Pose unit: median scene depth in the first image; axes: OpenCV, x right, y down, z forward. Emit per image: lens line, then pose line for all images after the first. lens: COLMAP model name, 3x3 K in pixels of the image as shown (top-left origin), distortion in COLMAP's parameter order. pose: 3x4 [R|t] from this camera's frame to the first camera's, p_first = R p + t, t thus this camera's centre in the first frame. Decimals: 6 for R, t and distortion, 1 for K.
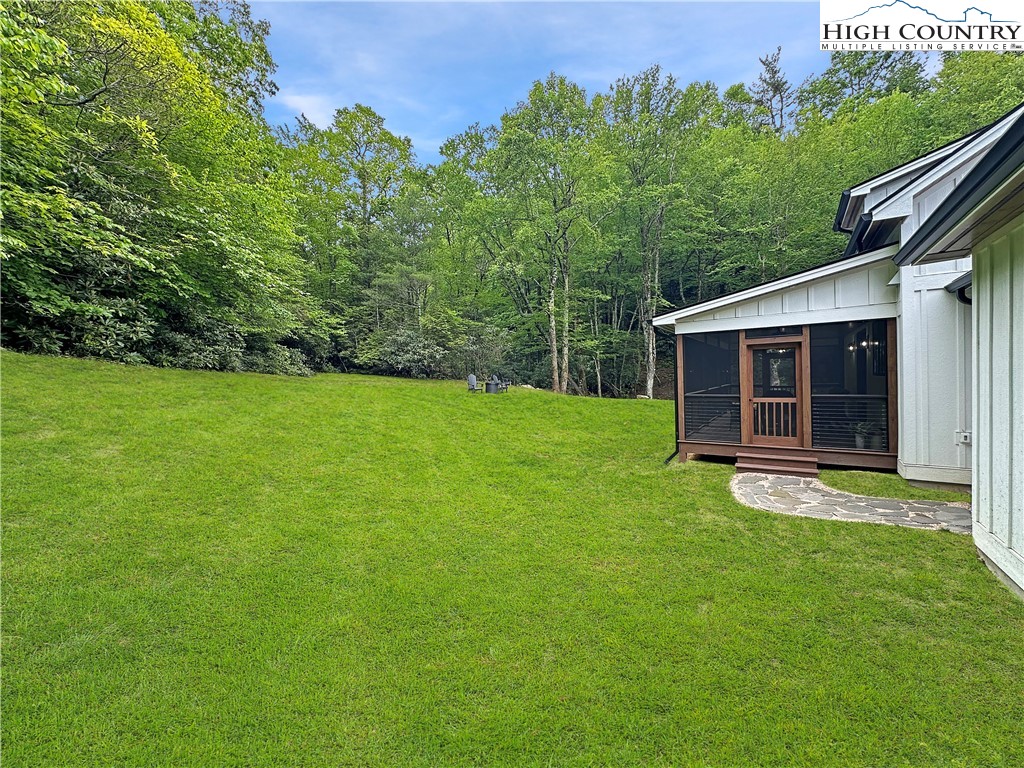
lens RADIAL K [[413.9, 0, 512.6], [0, 413.9, 389.4], [0, 0, 1]] dist [-0.004614, -0.000030]
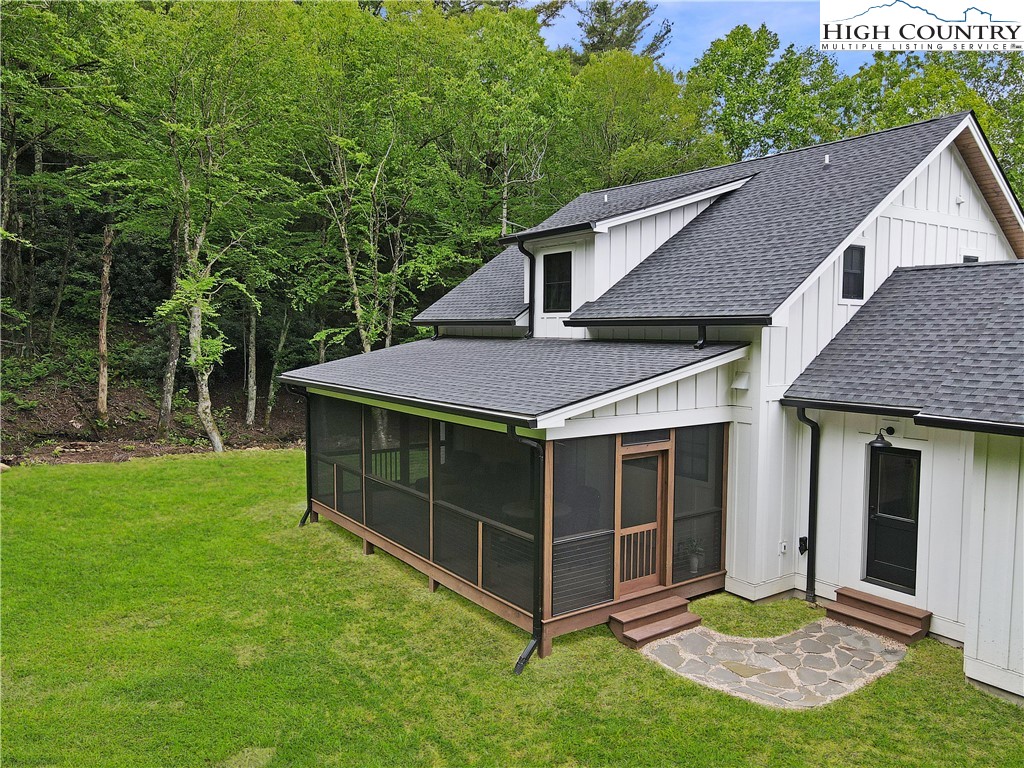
lens RADIAL K [[759.9, 0, 517.1], [0, 759.9, 382.7], [0, 0, 1]] dist [-0.001996, 0.019050]
pose [[0.344940, -0.036678, 0.937908, -0.704568], [0.005363, 0.999297, 0.037106, -0.292624], [-0.938610, -0.007769, 0.344894, 0.784071]]
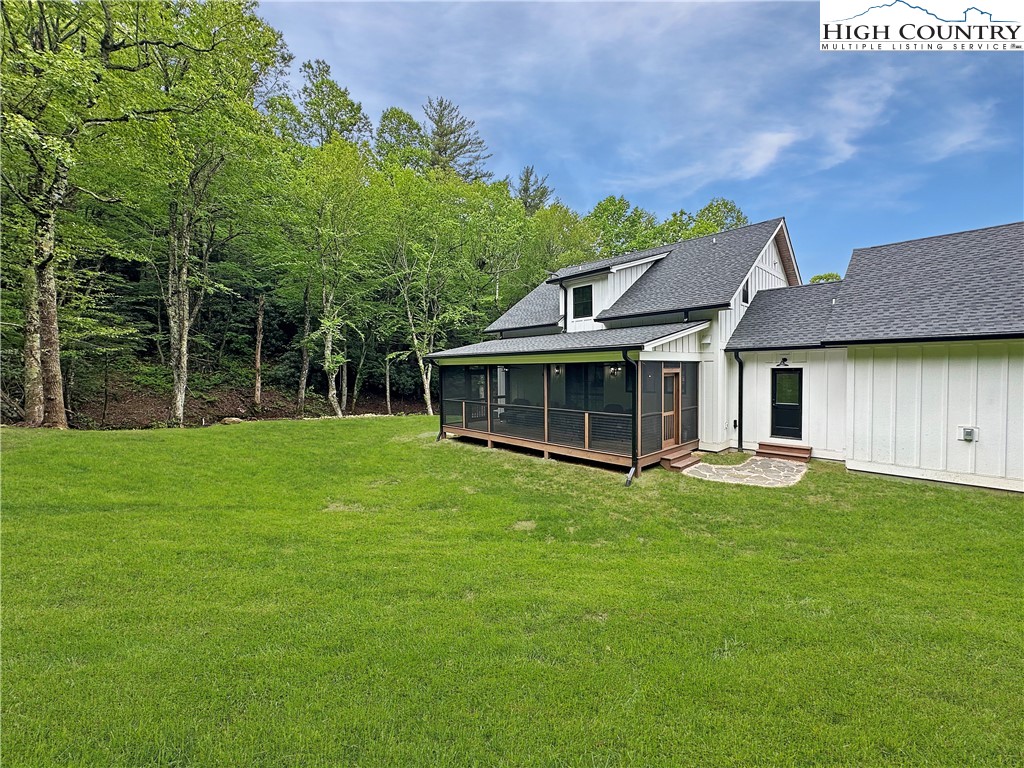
lens RADIAL K [[413.9, 0, 506.7], [0, 413.9, 385.0], [0, 0, 1]] dist [-0.004614, -0.000030]
pose [[0.202891, -0.001534, 0.979200, -0.865558], [0.026327, 0.999646, -0.003889, -0.082185], [-0.978847, 0.026569, 0.202860, 1.307542]]
